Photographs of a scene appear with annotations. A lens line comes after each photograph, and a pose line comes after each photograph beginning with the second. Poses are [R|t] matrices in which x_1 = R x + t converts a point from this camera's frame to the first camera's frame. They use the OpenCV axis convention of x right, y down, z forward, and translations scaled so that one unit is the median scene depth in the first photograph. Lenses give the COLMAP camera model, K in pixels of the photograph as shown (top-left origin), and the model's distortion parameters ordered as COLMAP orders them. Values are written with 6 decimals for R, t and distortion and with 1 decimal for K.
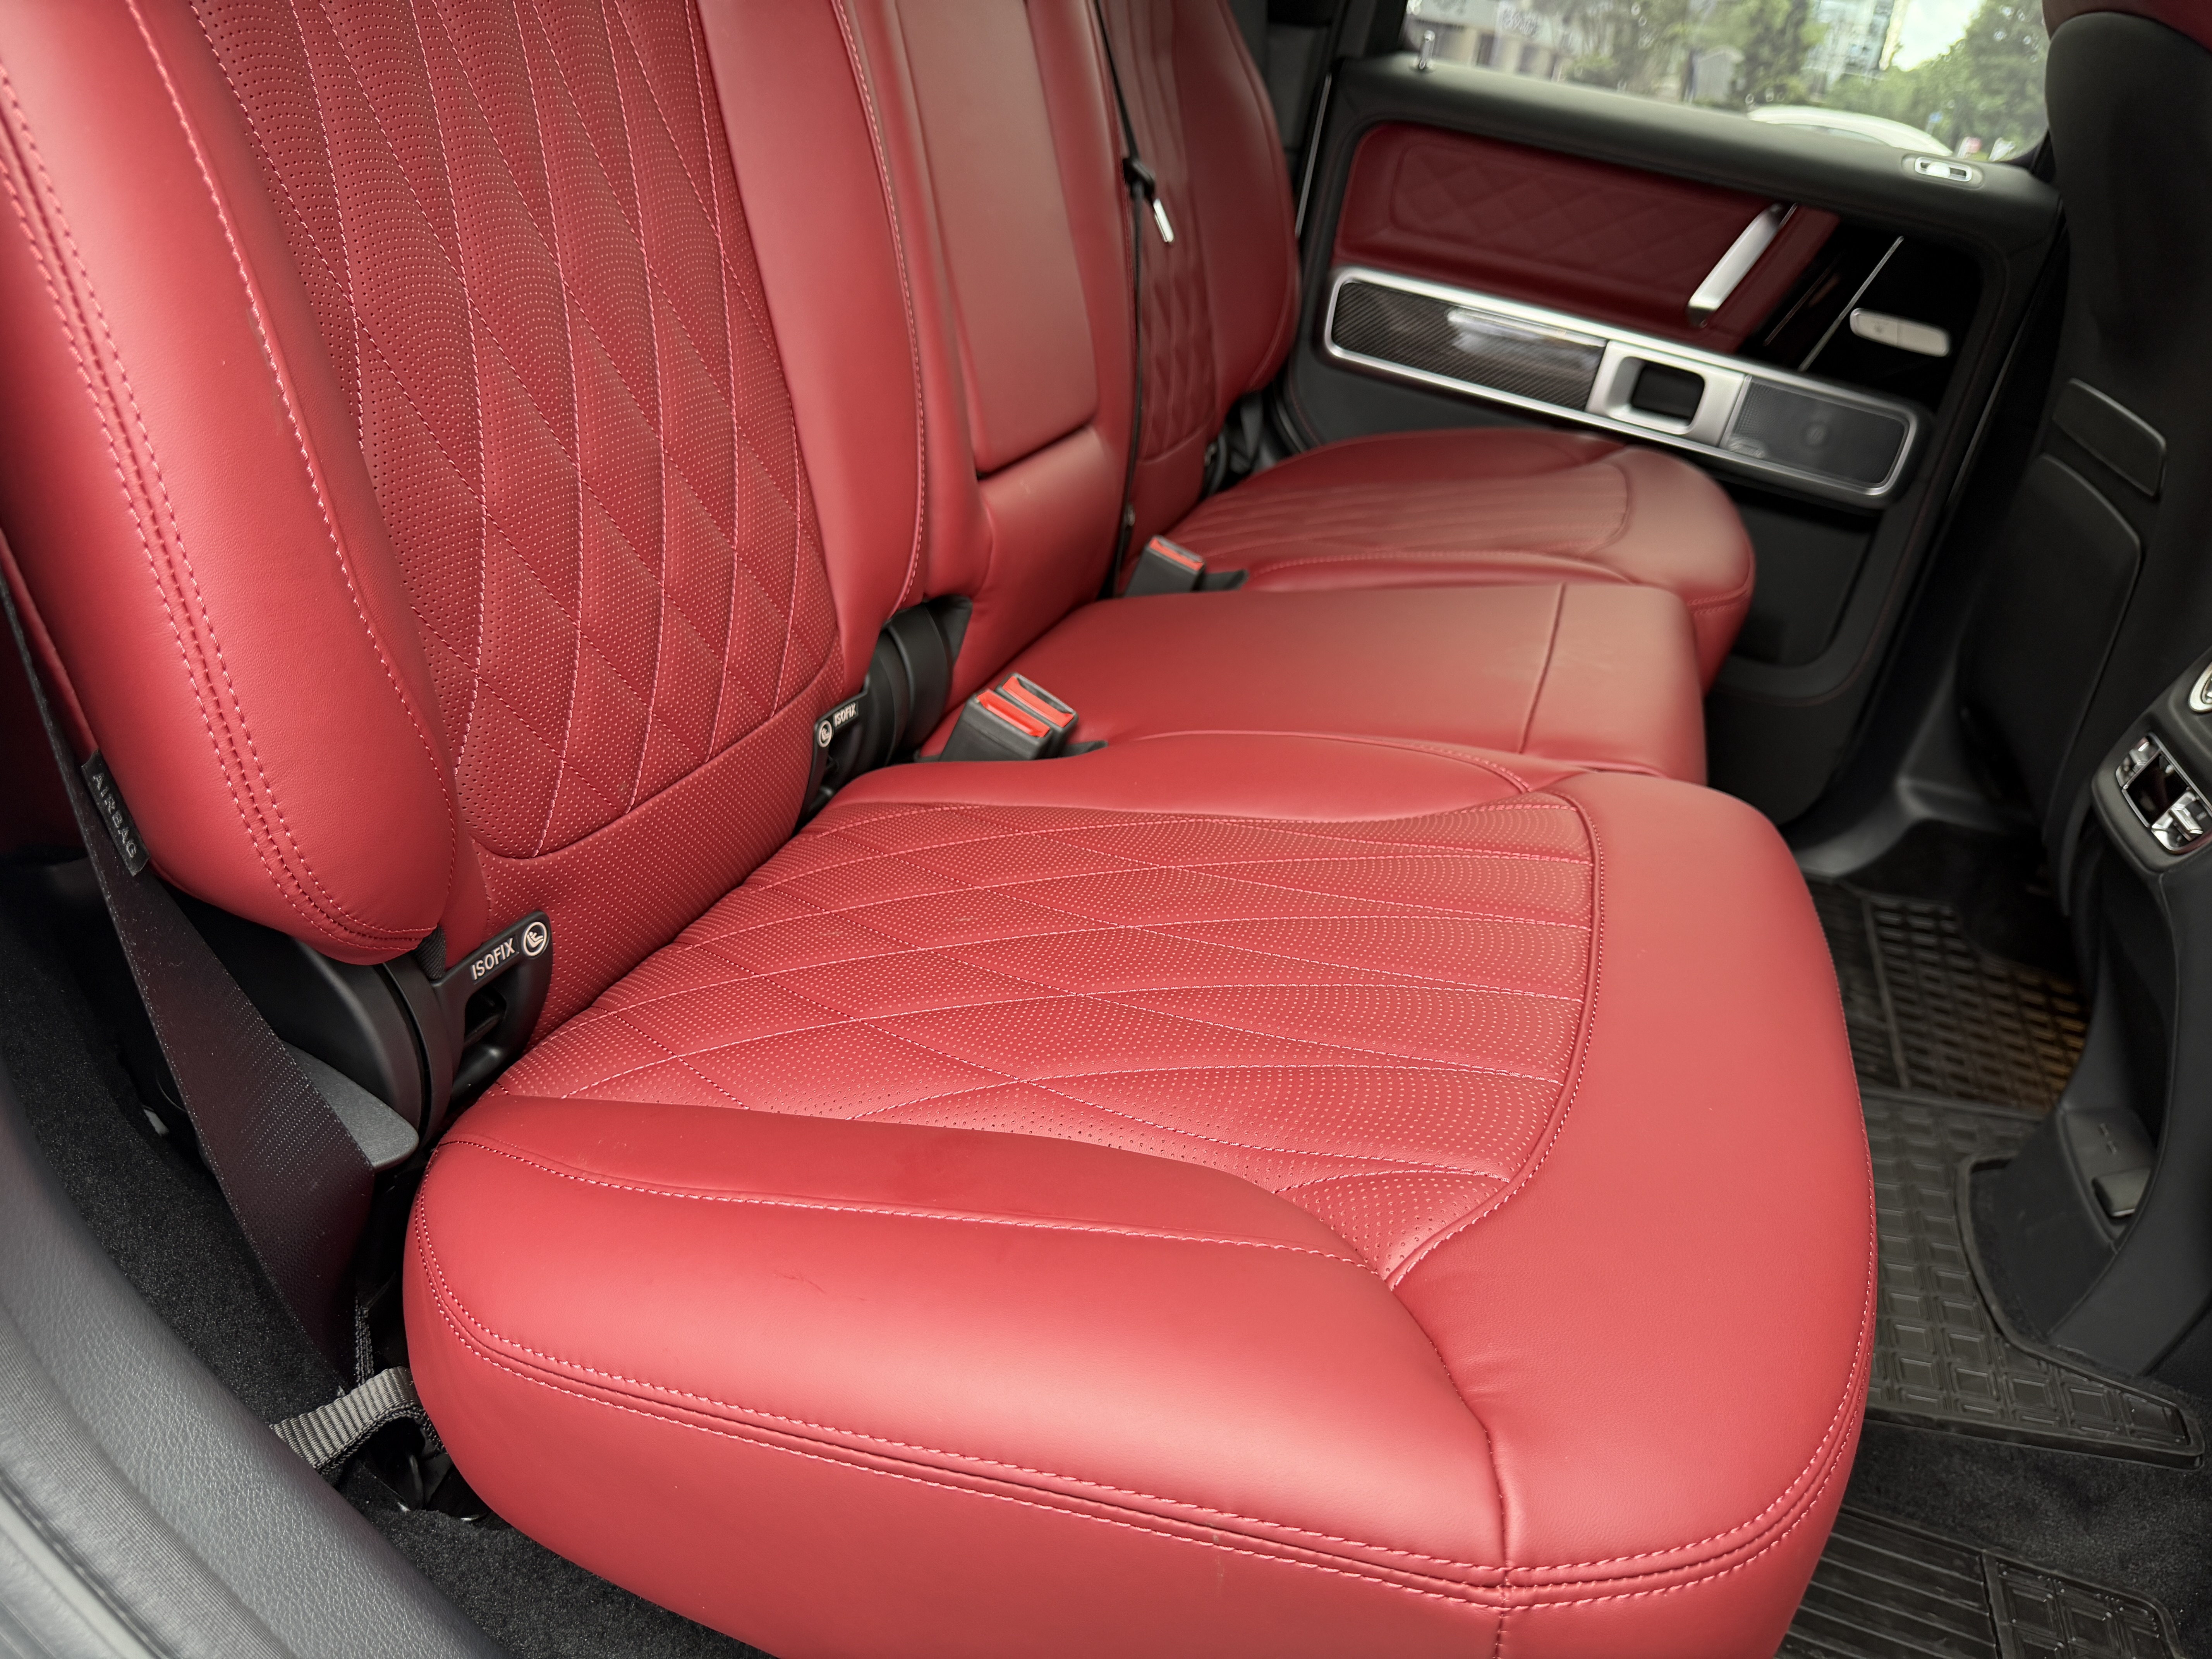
lens RADIAL K [[1637.1, 0, 1106.0], [0, 1637.1, 829.5], [0, 0, 1]] dist [0.062098, -0.098224]
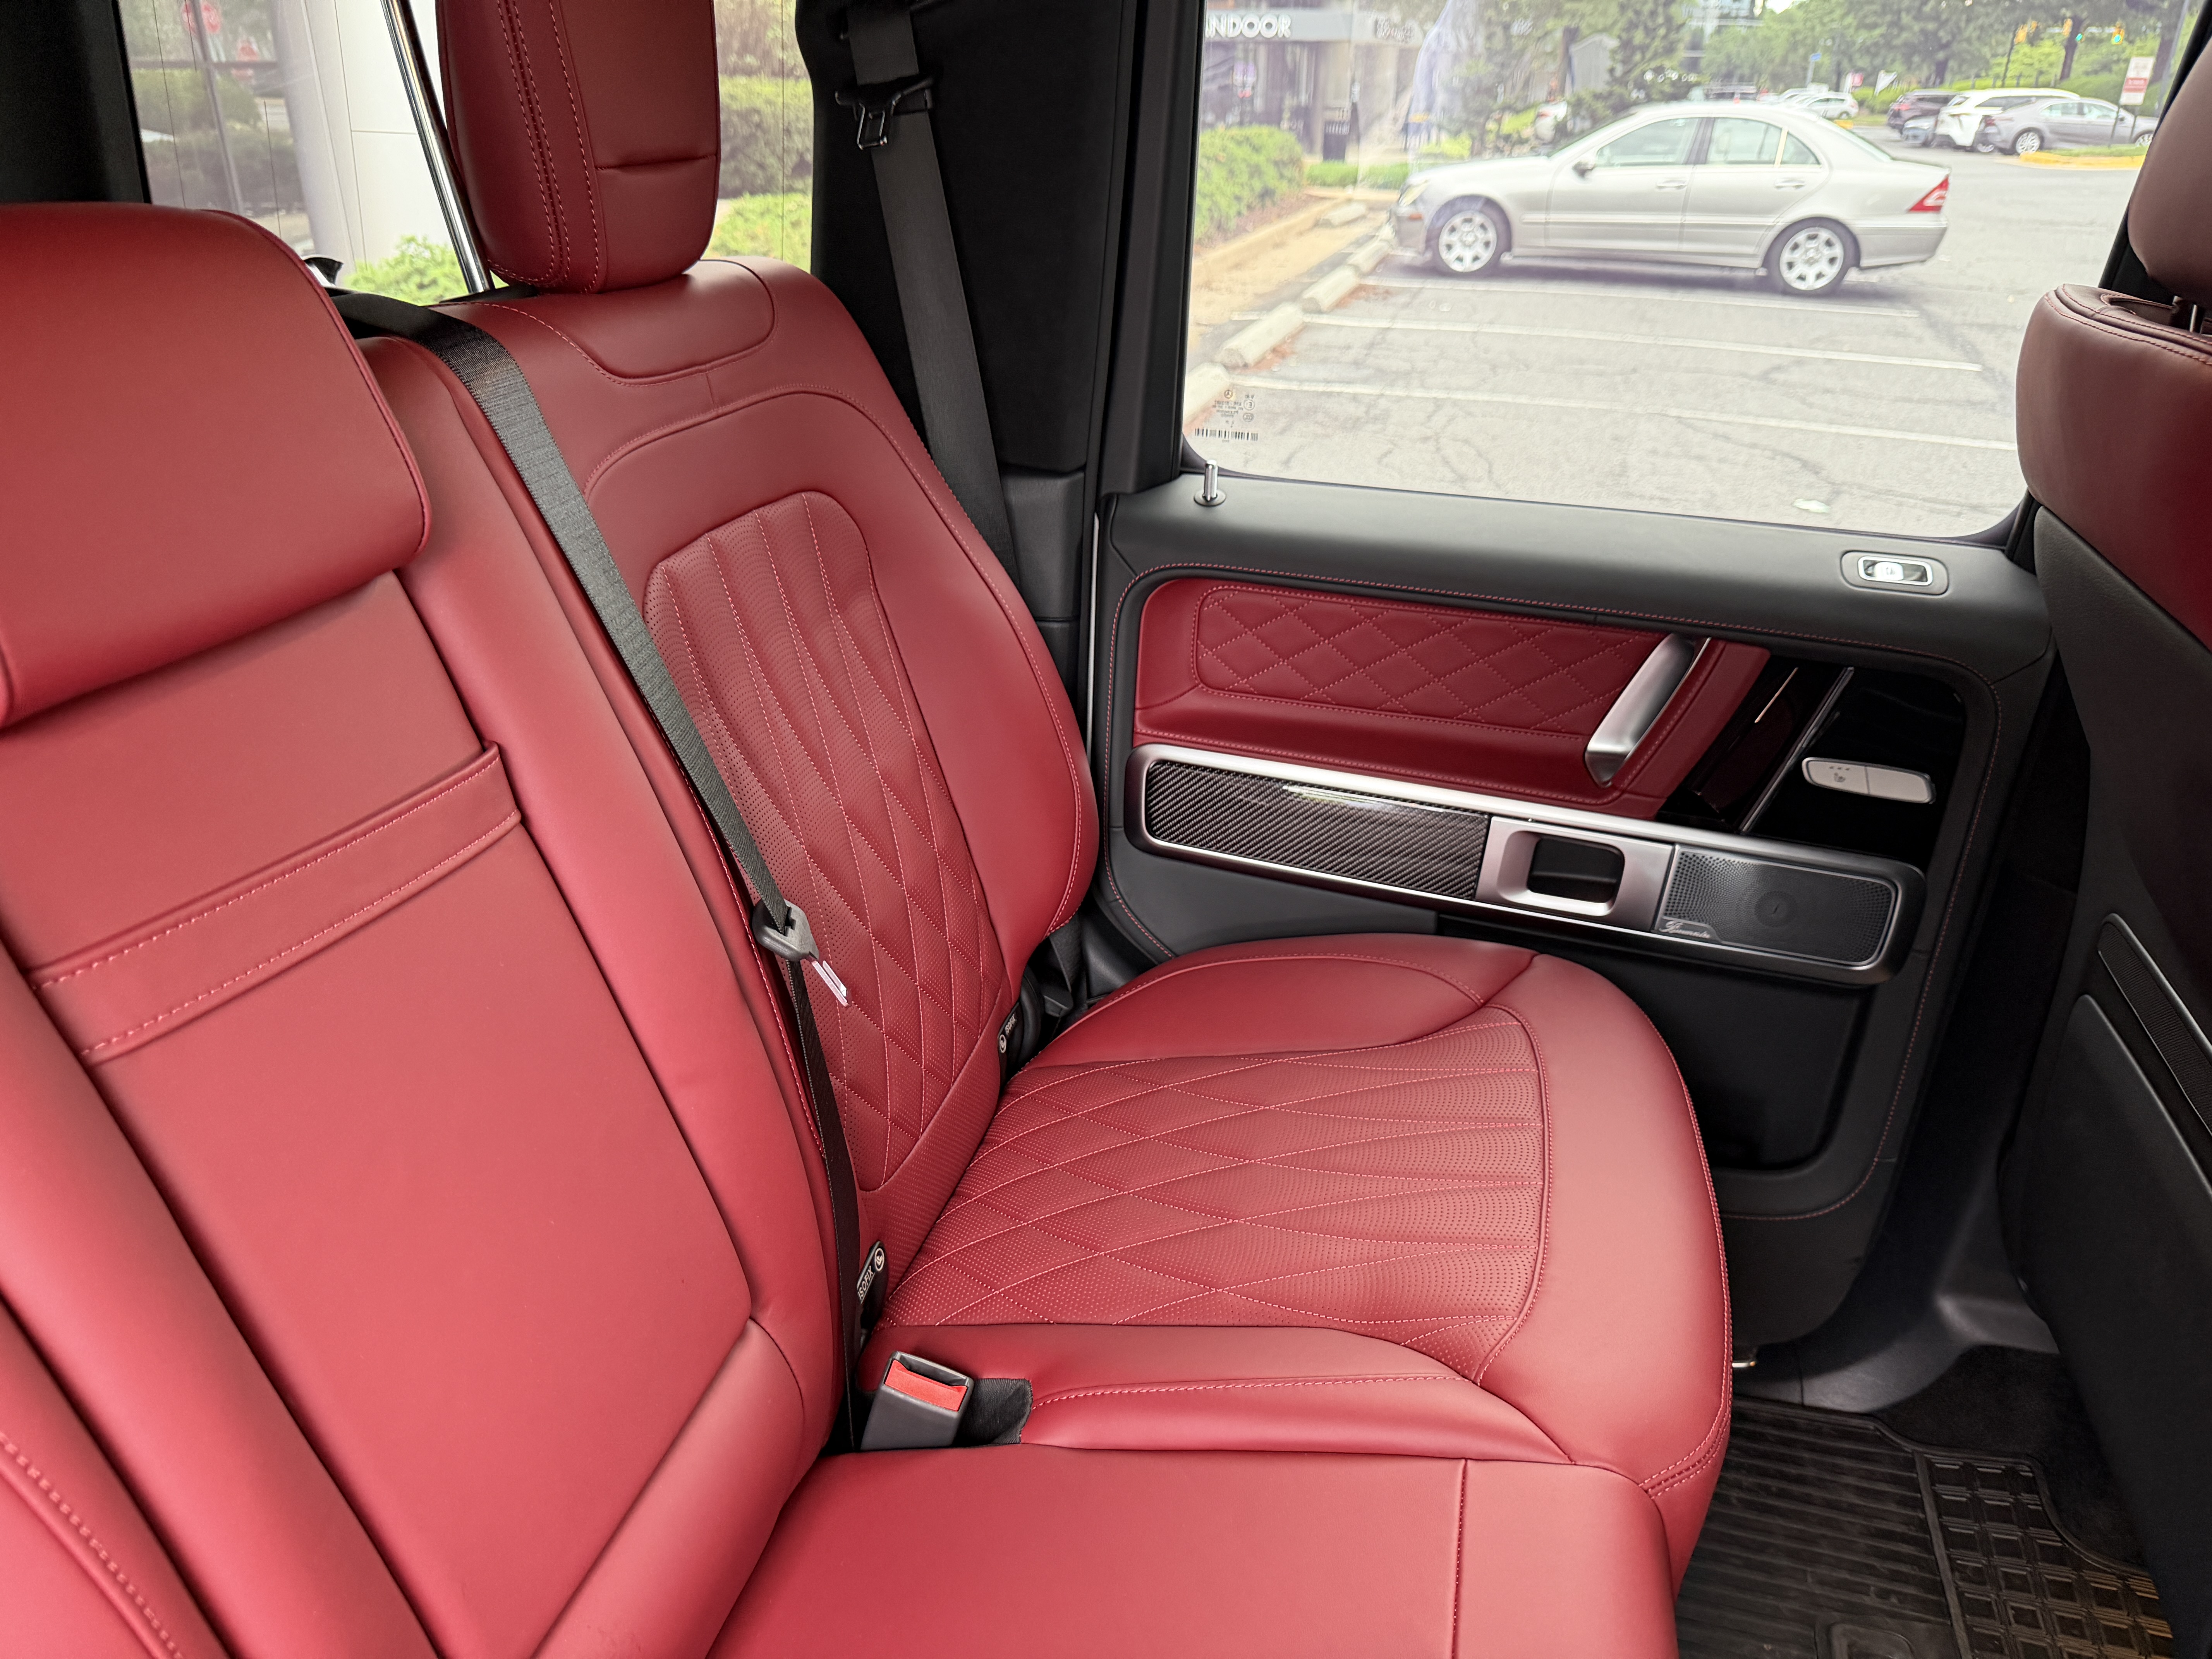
lens RADIAL K [[1572.0, 0, 1102.8], [0, 1572.0, 818.9], [0, 0, 1]] dist [0.021269, -0.028398]
pose [[0.990136, -0.139816, -0.009047, 0.127363], [0.139847, 0.990169, 0.002940, -0.319793], [0.008547, -0.004177, 0.999955, 0.252509]]
